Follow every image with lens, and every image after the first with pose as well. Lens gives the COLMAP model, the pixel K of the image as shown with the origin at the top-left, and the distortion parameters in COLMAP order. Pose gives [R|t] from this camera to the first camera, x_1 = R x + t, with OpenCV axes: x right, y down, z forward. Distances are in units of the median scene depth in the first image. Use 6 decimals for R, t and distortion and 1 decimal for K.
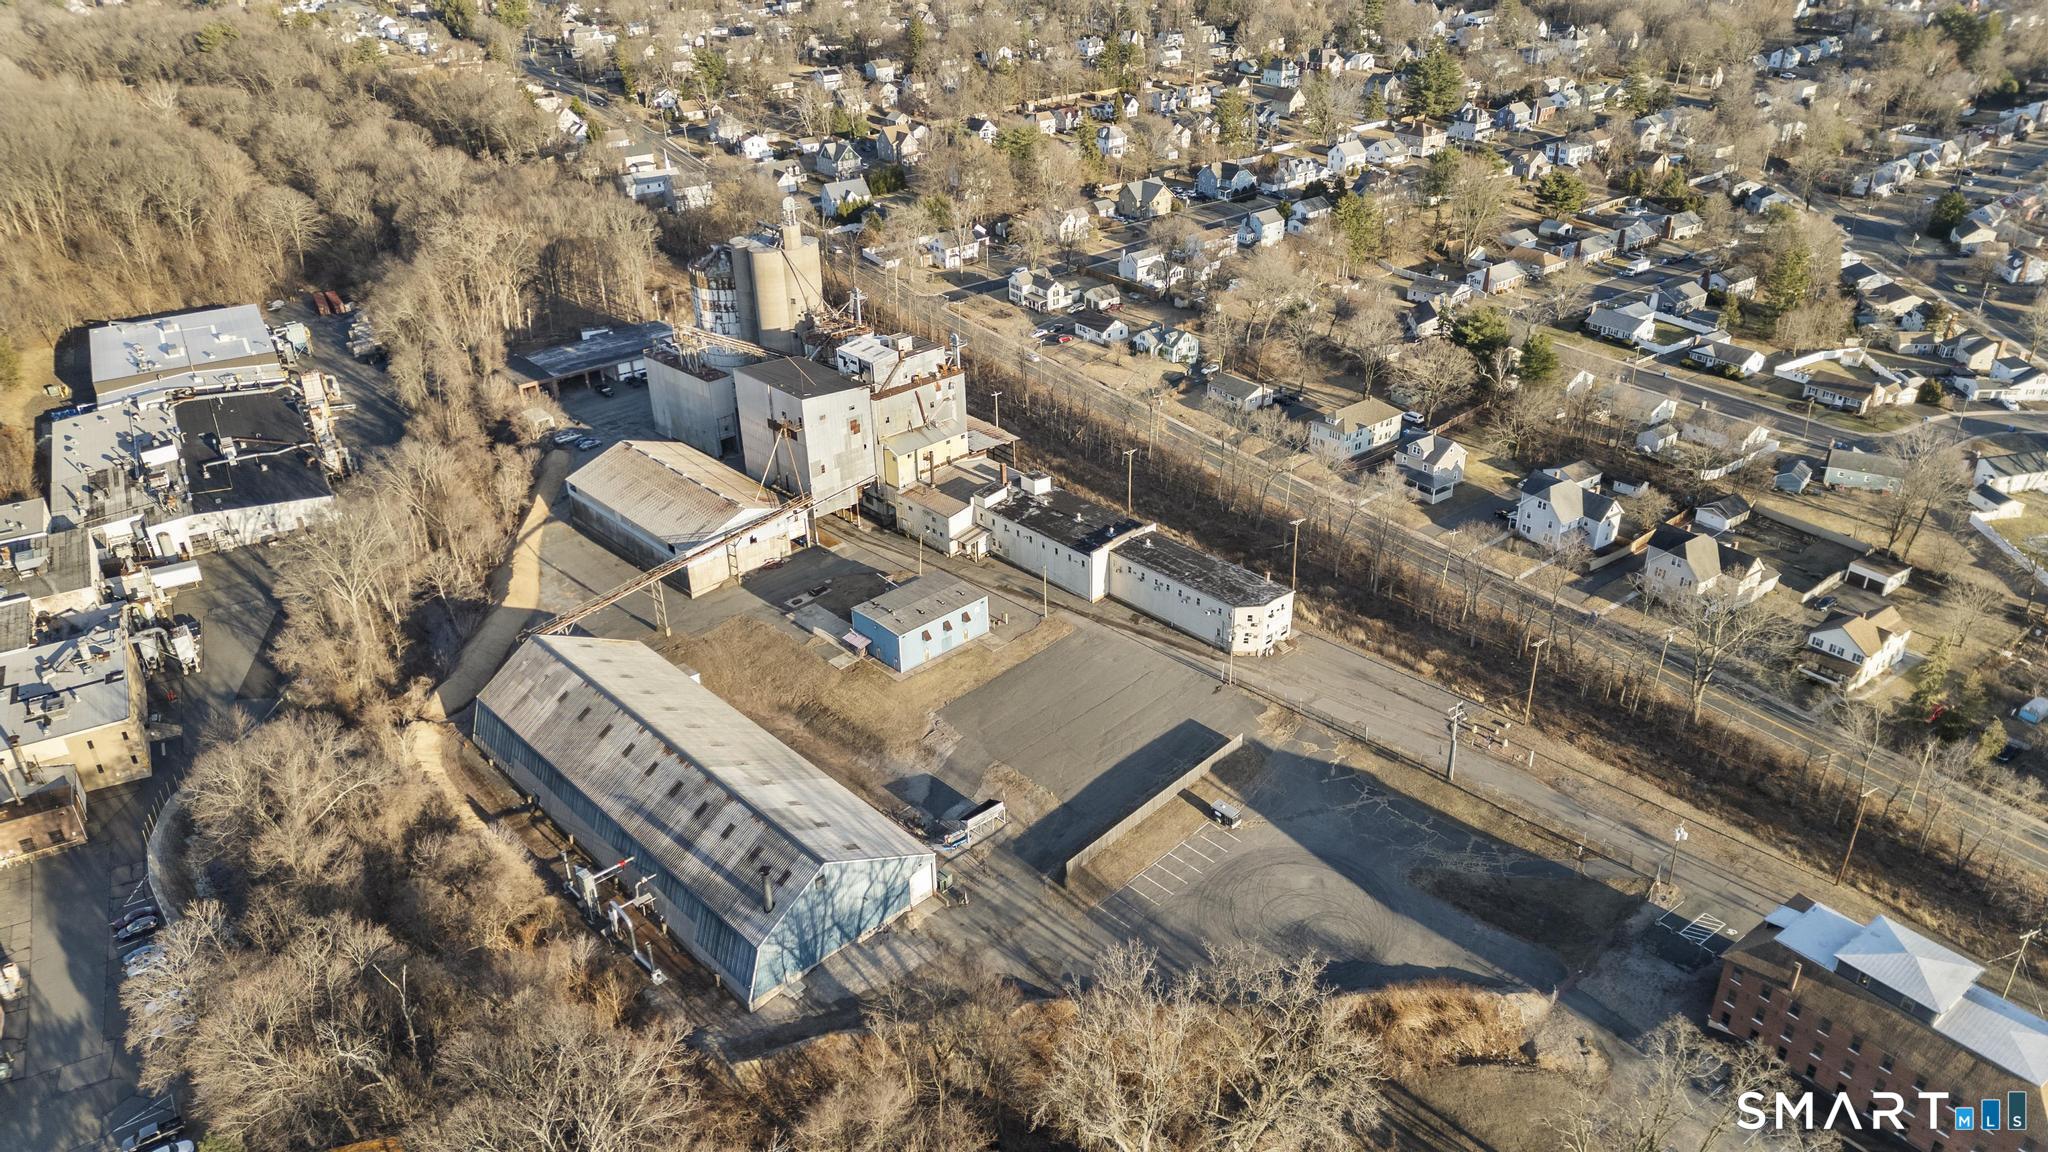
lens RADIAL K [[1410.6, 0, 1012.1], [0, 1410.6, 565.1], [0, 0, 1]] dist [0.150692, -0.201264]
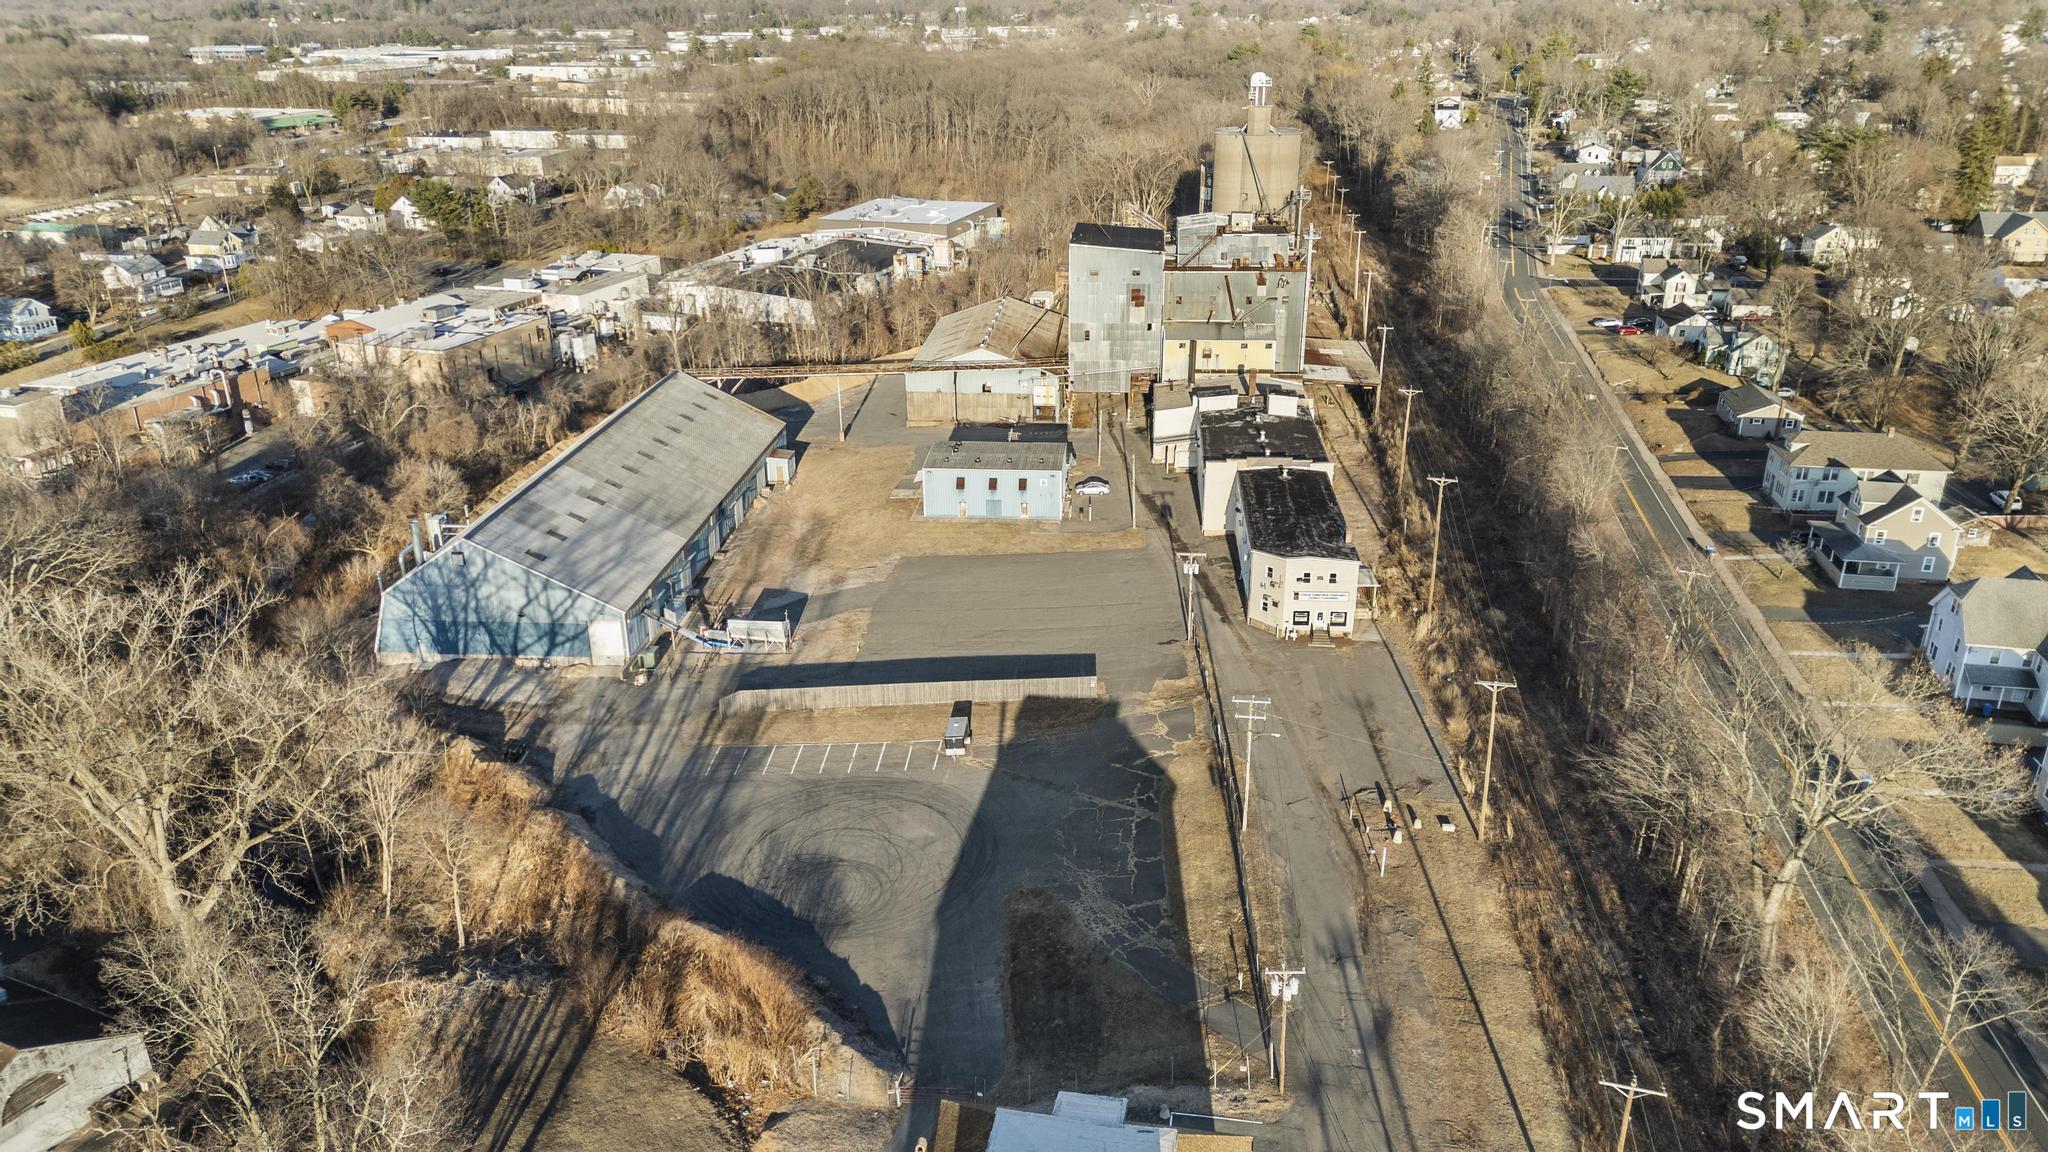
lens RADIAL K [[1409.6, 0, 1024.0], [0, 1409.6, 576.0], [0, 0, 1]] dist [0.097889, -0.099631]
pose [[0.683304, 0.292639, -0.668923, 0.464395], [-0.352601, 0.934508, 0.048645, 0.041306], [0.639349, 0.202624, 0.741738, 0.368844]]
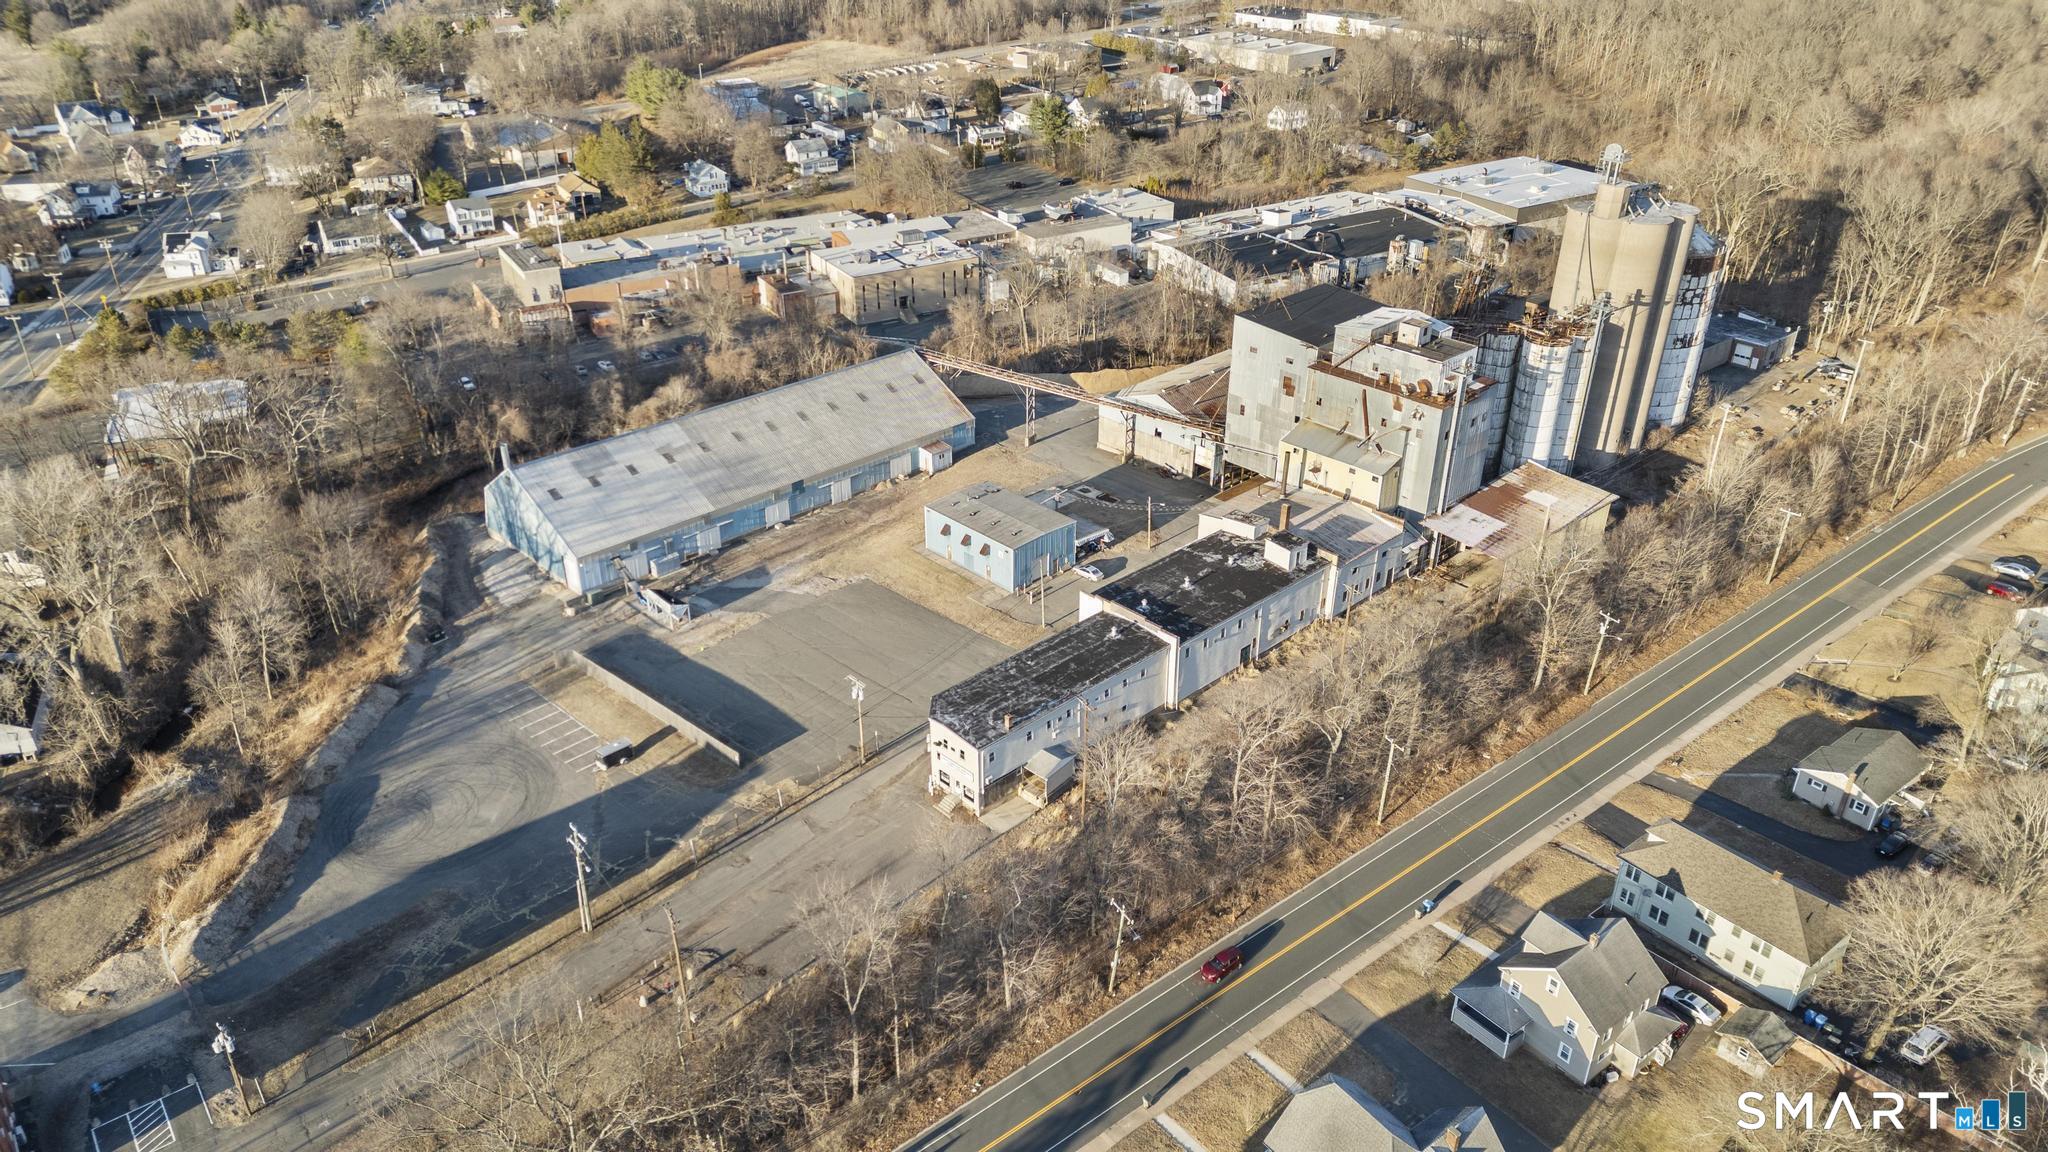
lens RADIAL K [[1410.6, 0, 1012.1], [0, 1410.6, 565.1], [0, 0, 1]] dist [0.150692, -0.201264]
pose [[0.025002, 0.498749, -0.866386, 0.631355], [-0.474612, 0.768680, 0.428807, -0.292339], [0.879840, 0.400476, 0.255930, 0.712846]]
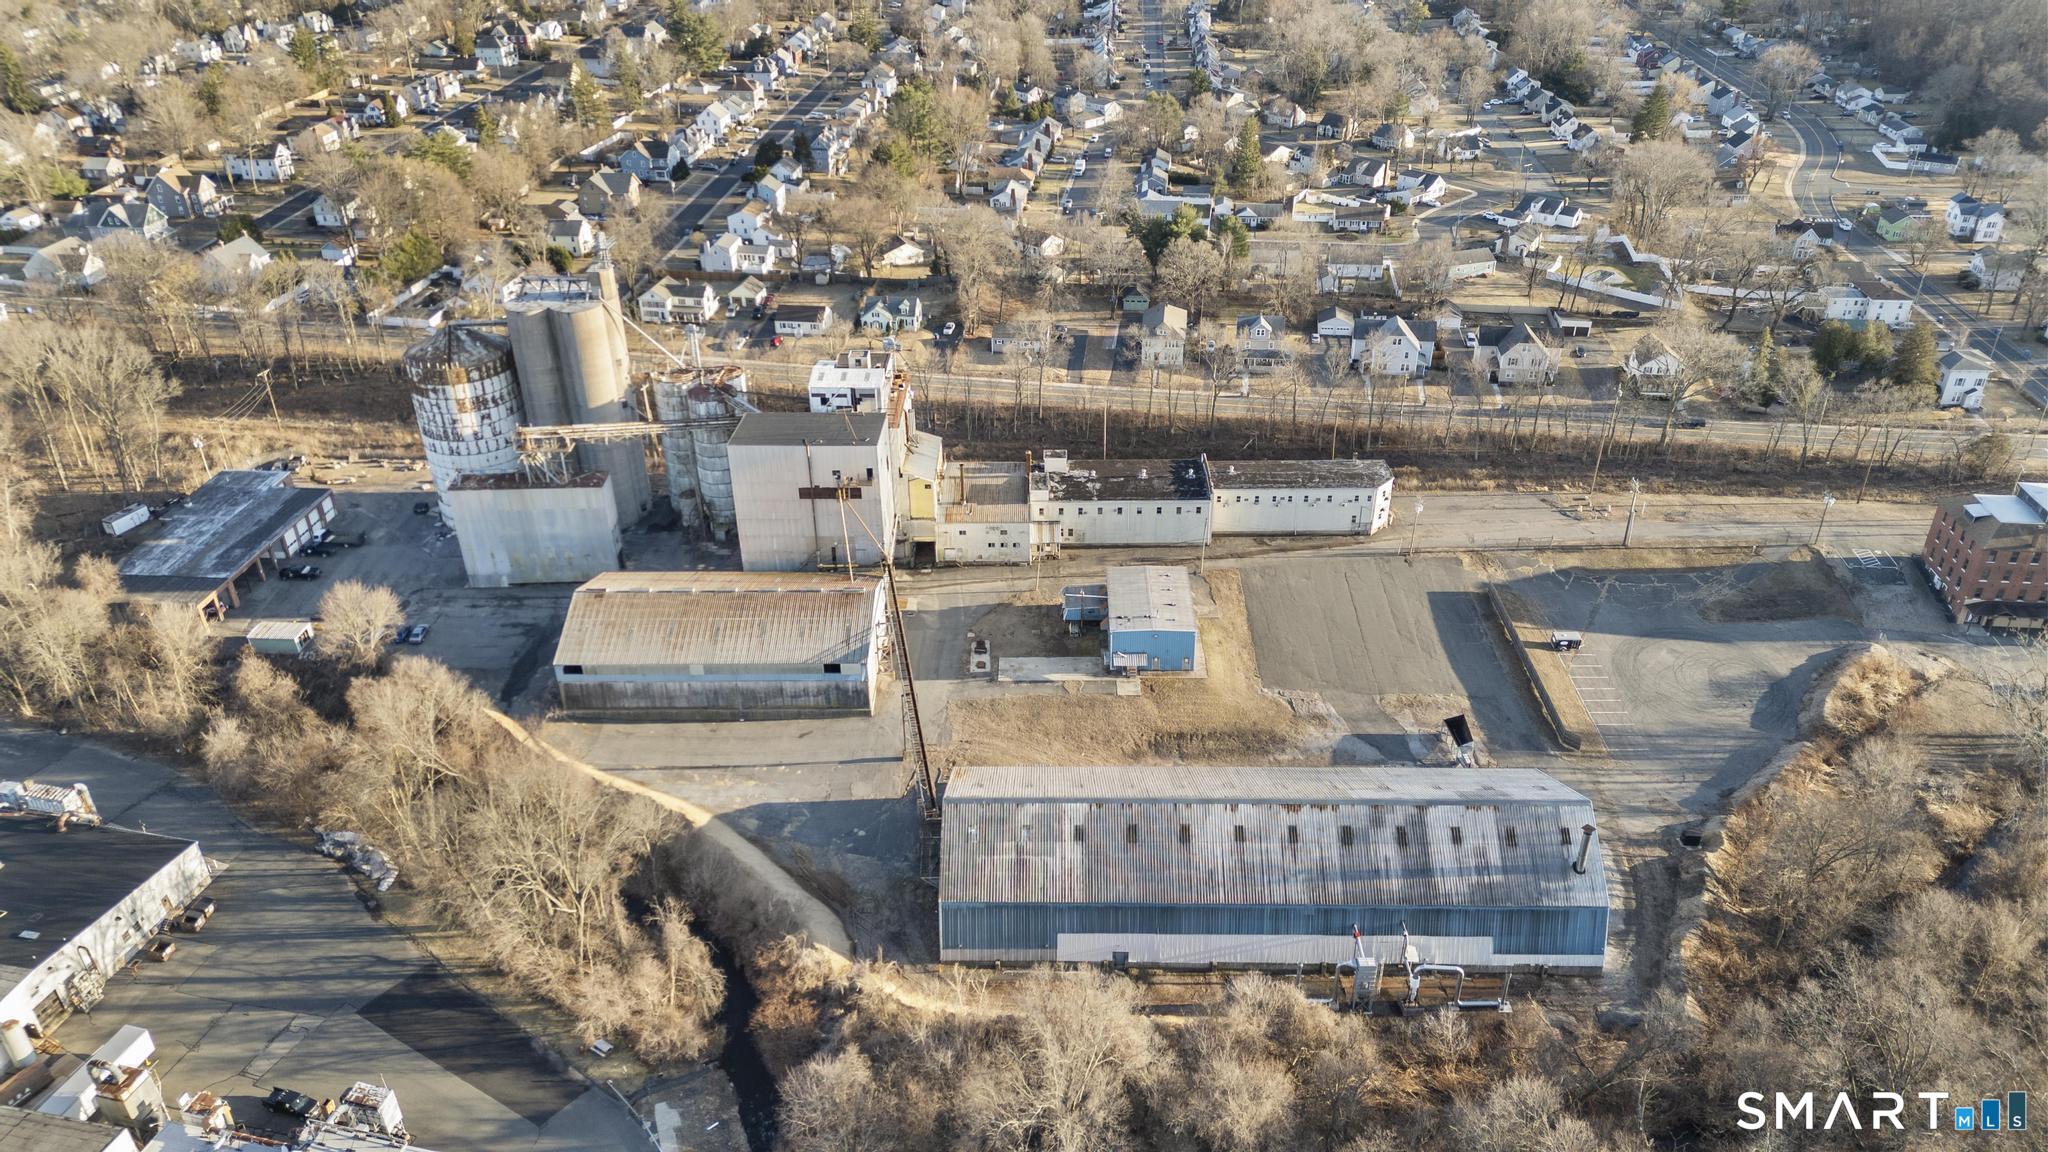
lens RADIAL K [[1410.6, 0, 1012.1], [0, 1410.6, 565.1], [0, 0, 1]] dist [0.150692, -0.201264]
pose [[0.692520, -0.348824, 0.631457, -0.628908], [0.338966, 0.930019, 0.142008, -0.139112], [-0.636803, 0.115699, 0.762296, 0.313868]]
